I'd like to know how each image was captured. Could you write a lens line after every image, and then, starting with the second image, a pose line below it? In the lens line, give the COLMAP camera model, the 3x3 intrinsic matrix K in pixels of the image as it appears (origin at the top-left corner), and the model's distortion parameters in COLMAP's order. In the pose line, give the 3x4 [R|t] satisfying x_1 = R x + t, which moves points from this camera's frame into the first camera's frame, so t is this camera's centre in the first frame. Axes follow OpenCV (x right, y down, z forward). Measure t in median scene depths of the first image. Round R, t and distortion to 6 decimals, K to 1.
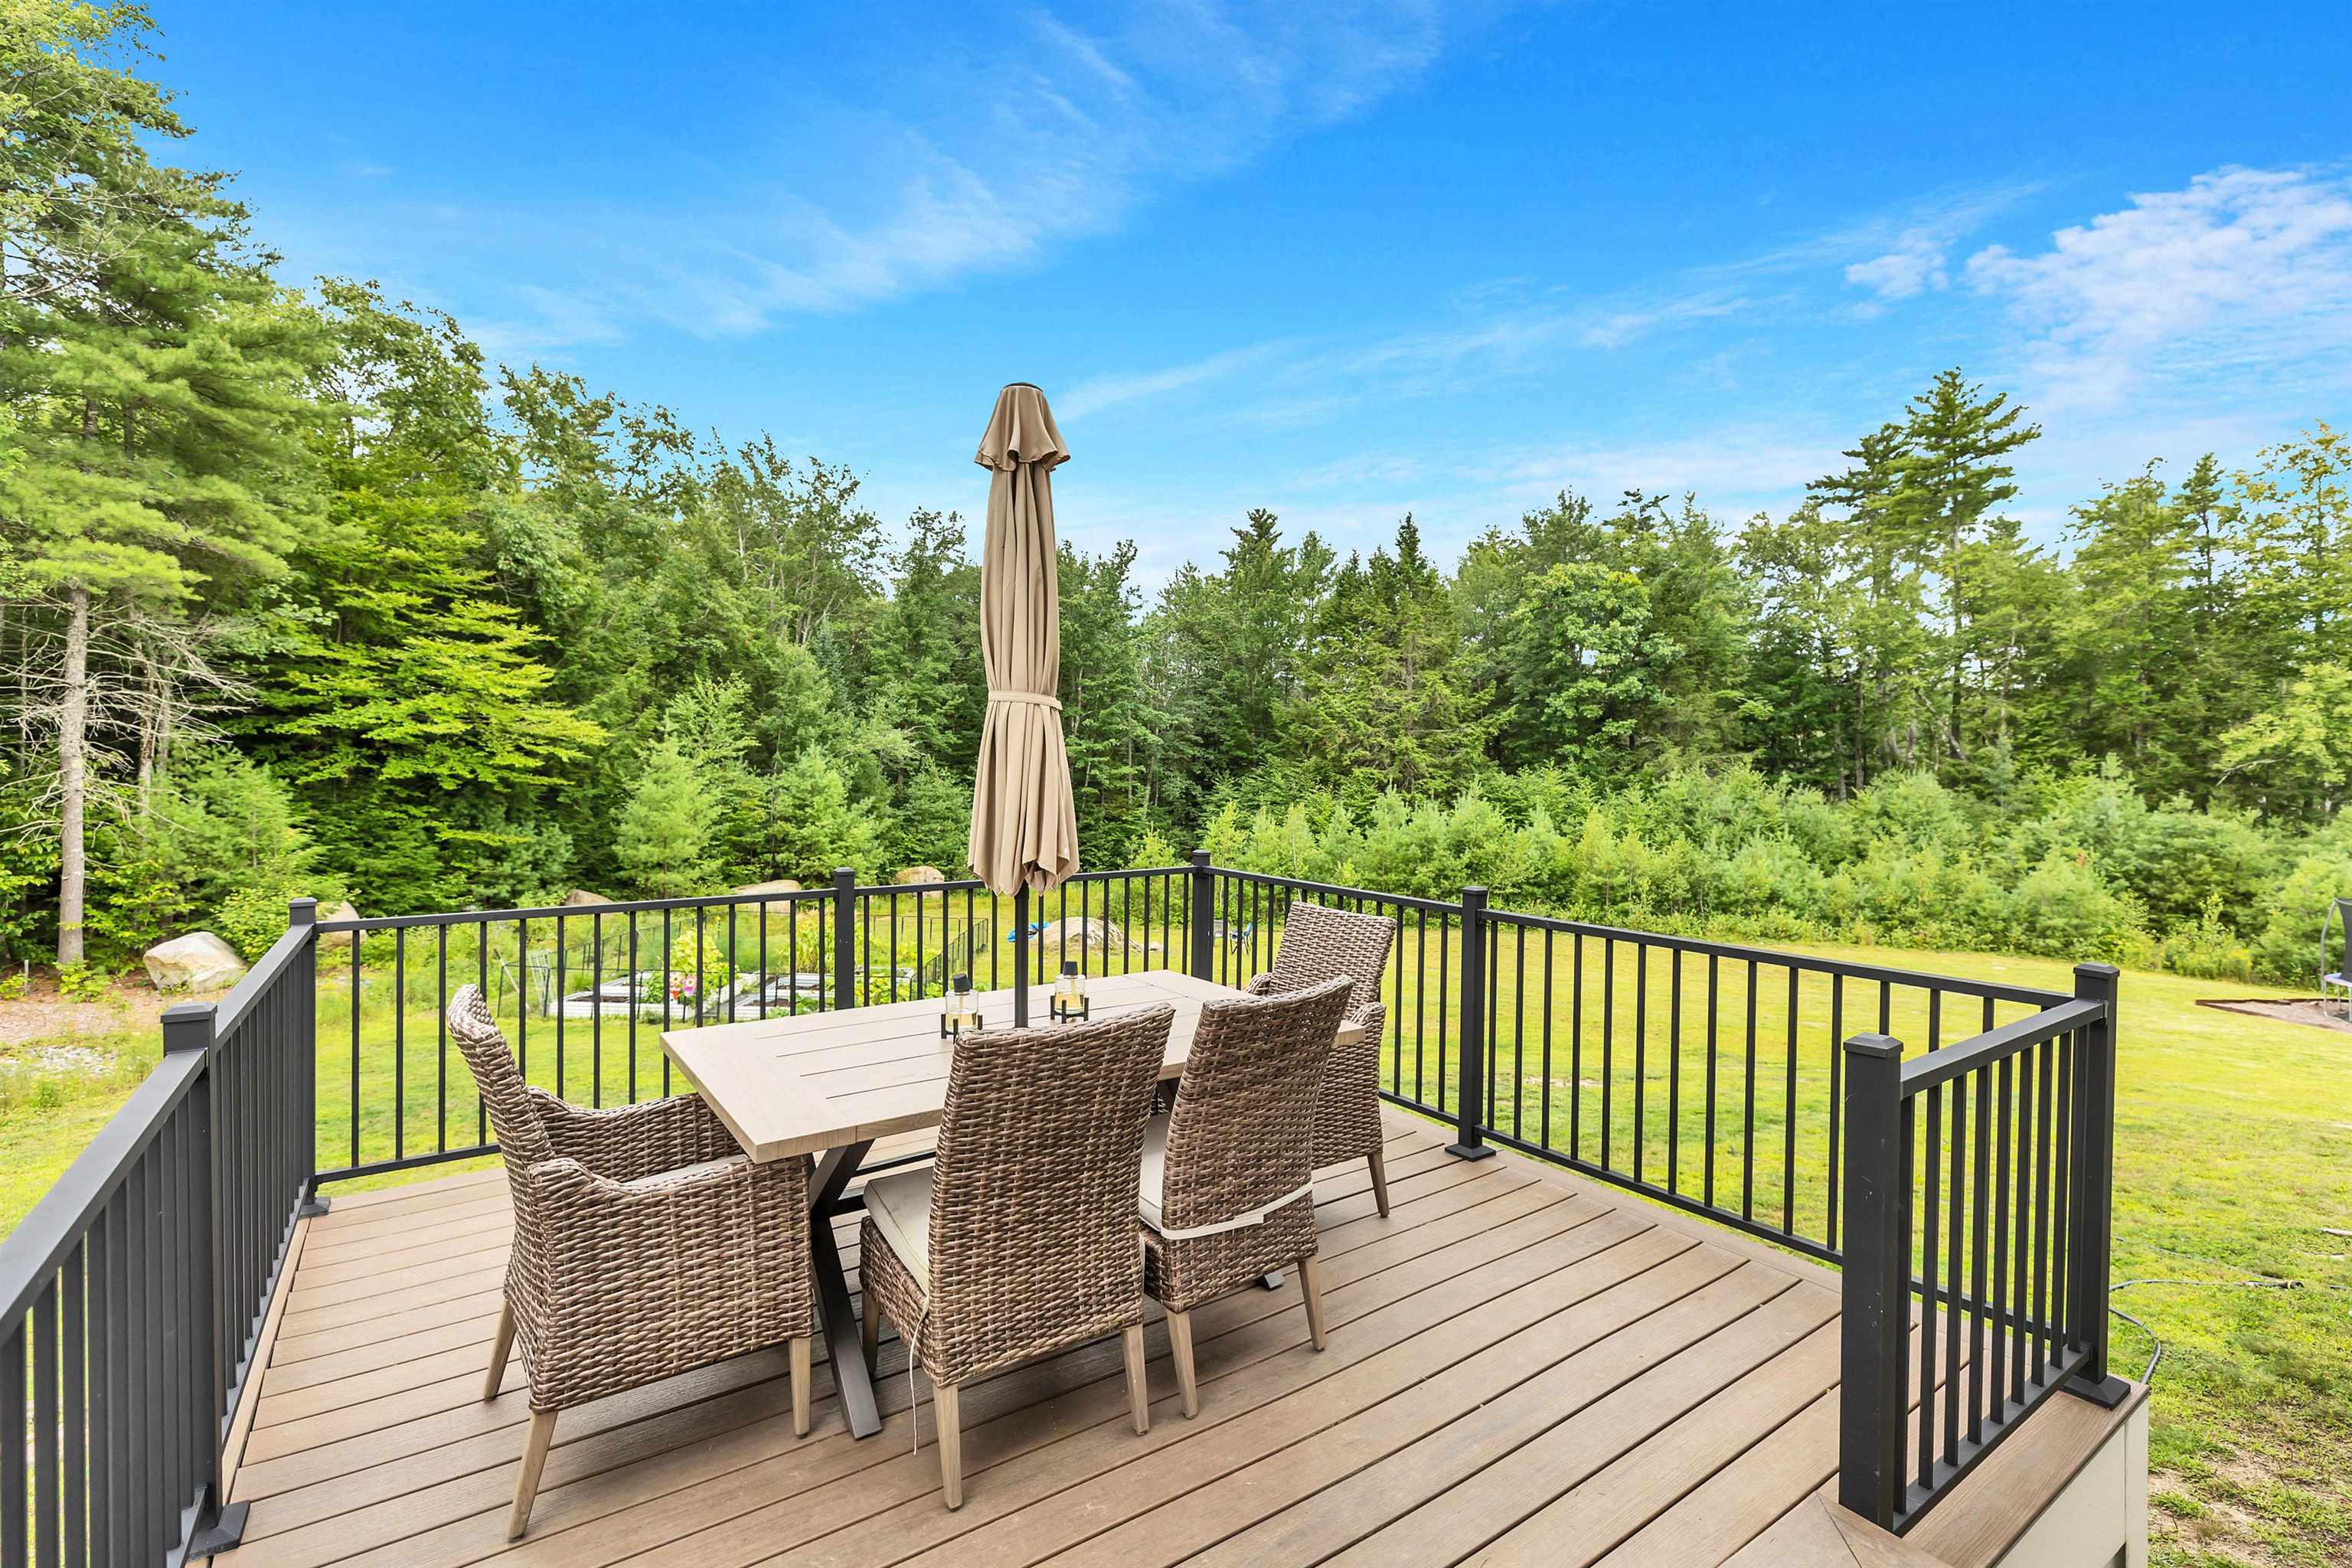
lens RADIAL K [[1063.8, 0, 1179.9], [0, 1063.8, 775.0], [0, 0, 1]] dist [0.011012, 0.000954]
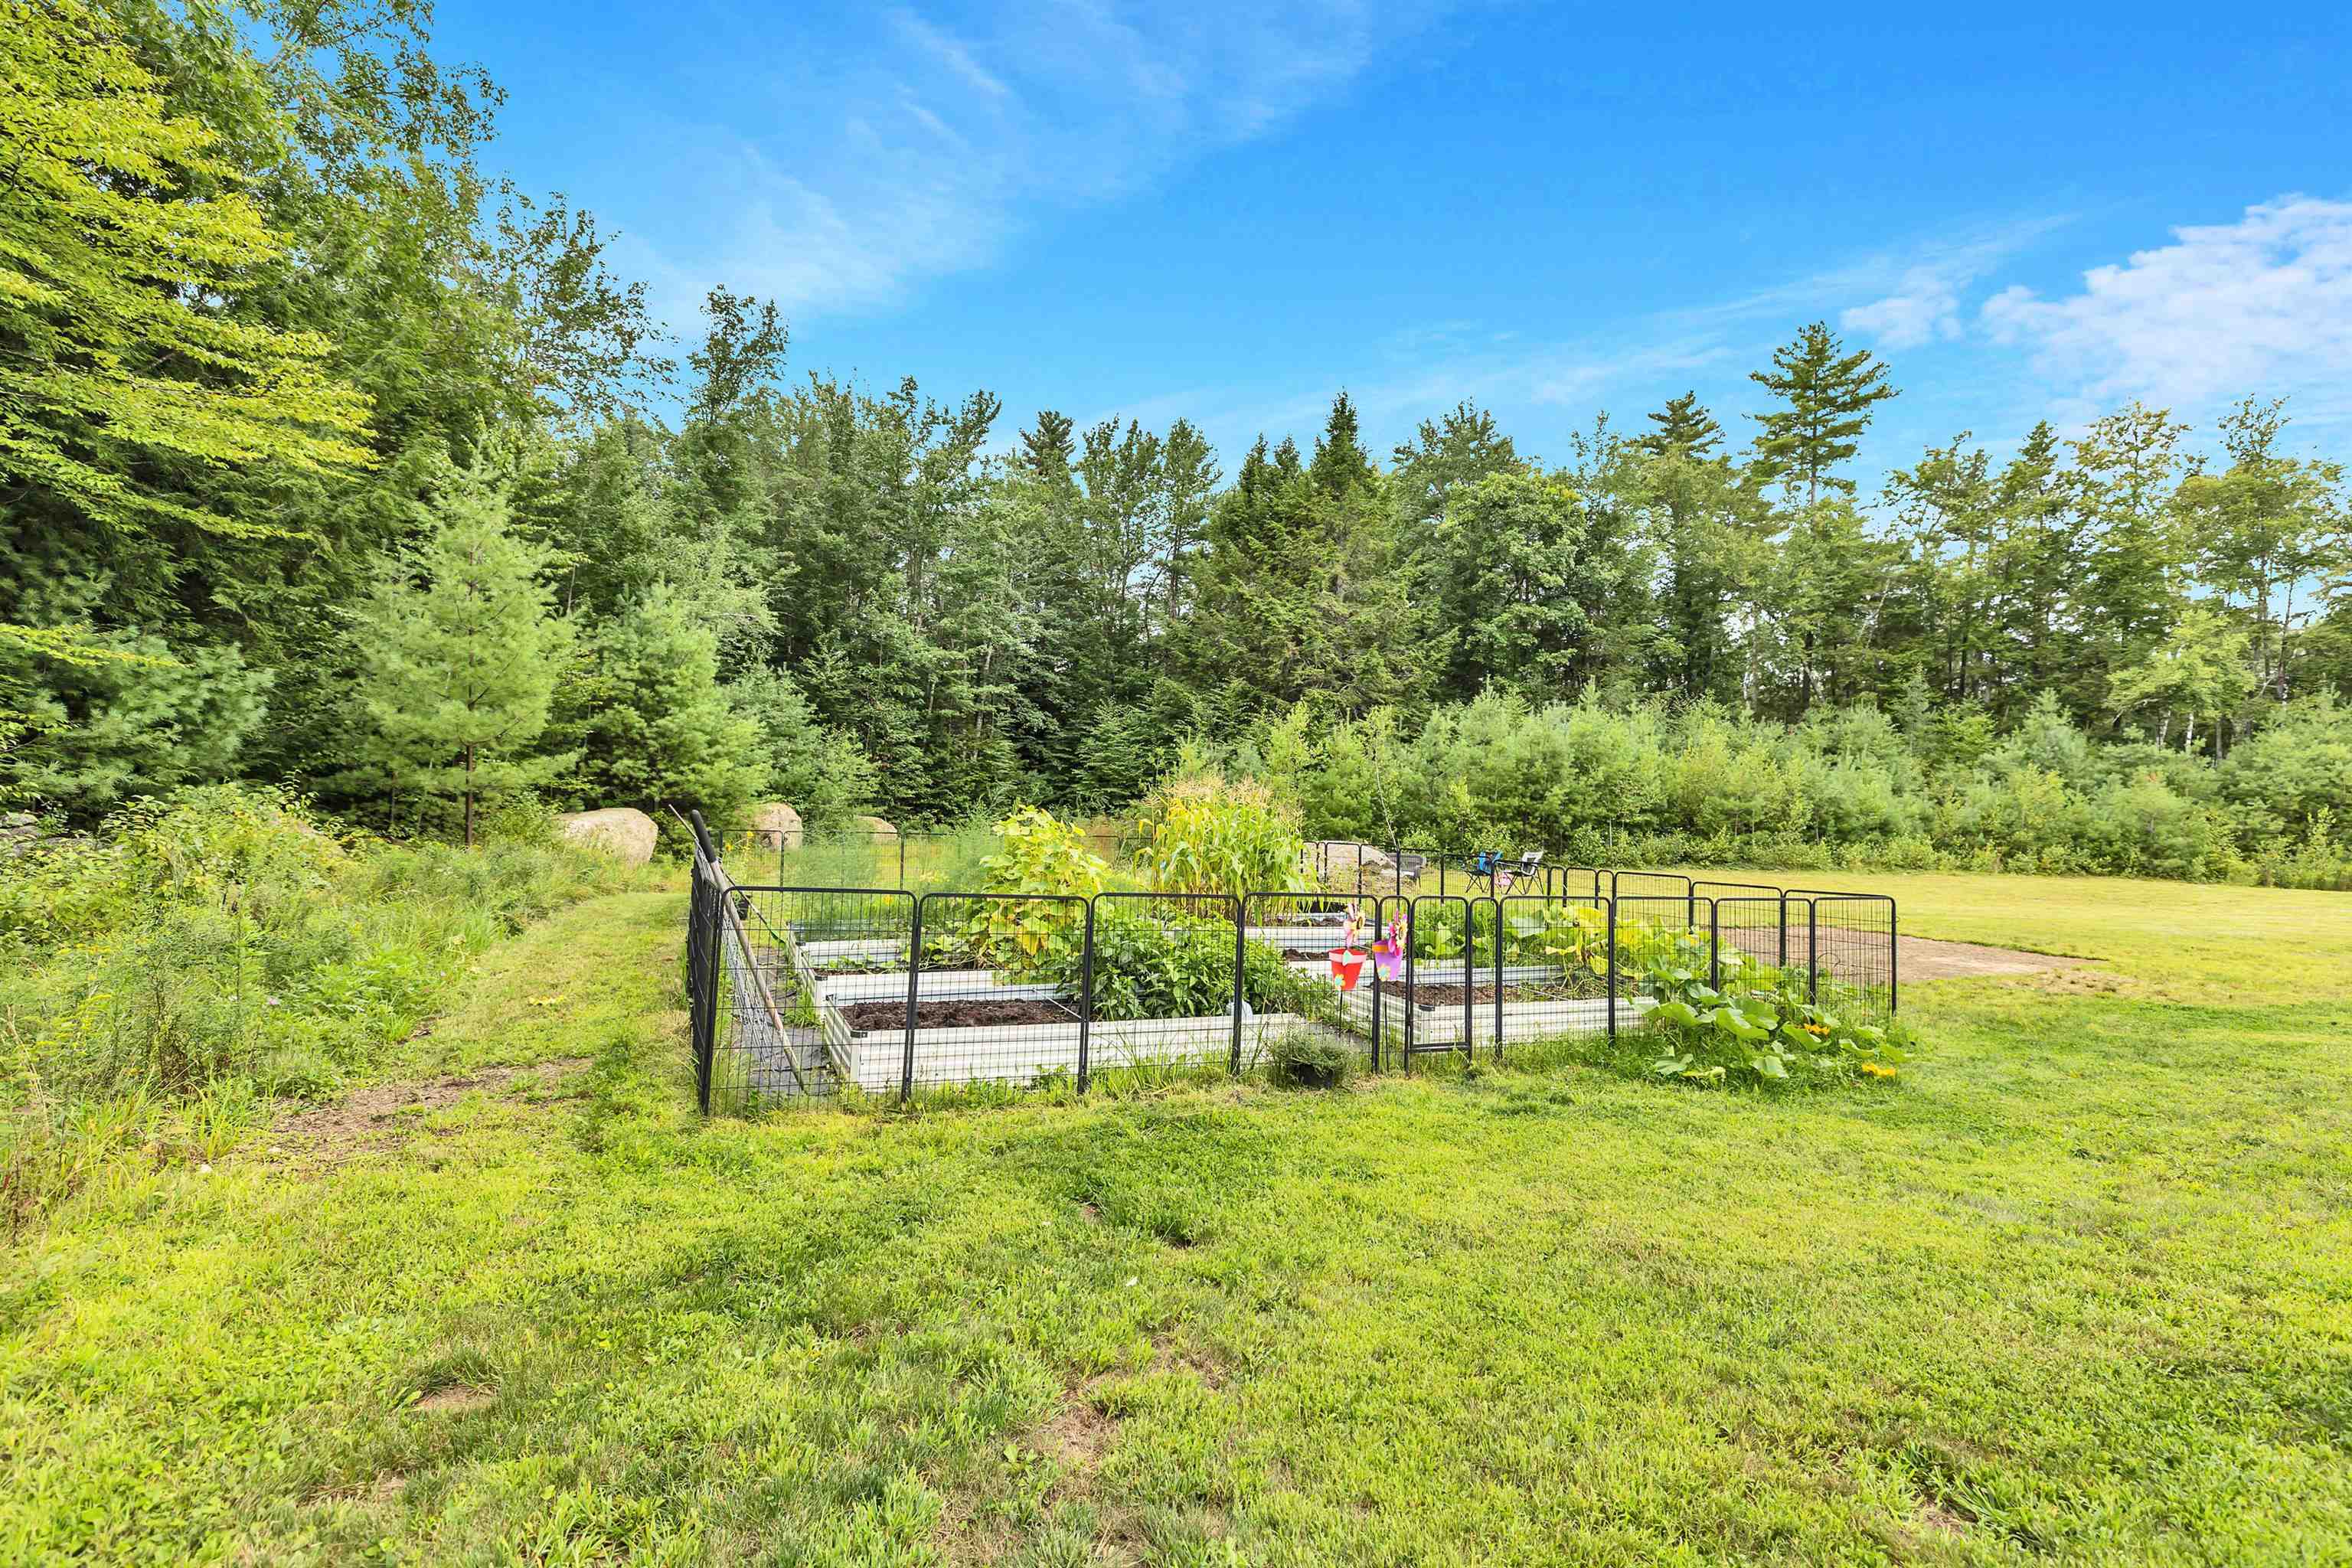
lens RADIAL K [[1063.8, 0, 1166.3], [0, 1063.8, 784.3], [0, 0, 1]] dist [0.011012, 0.000954]
pose [[0.939389, 0.007907, 0.342763, -0.205531], [-0.015788, 0.999671, 0.020211, 0.049075], [-0.342490, -0.024397, 0.939205, 0.249299]]
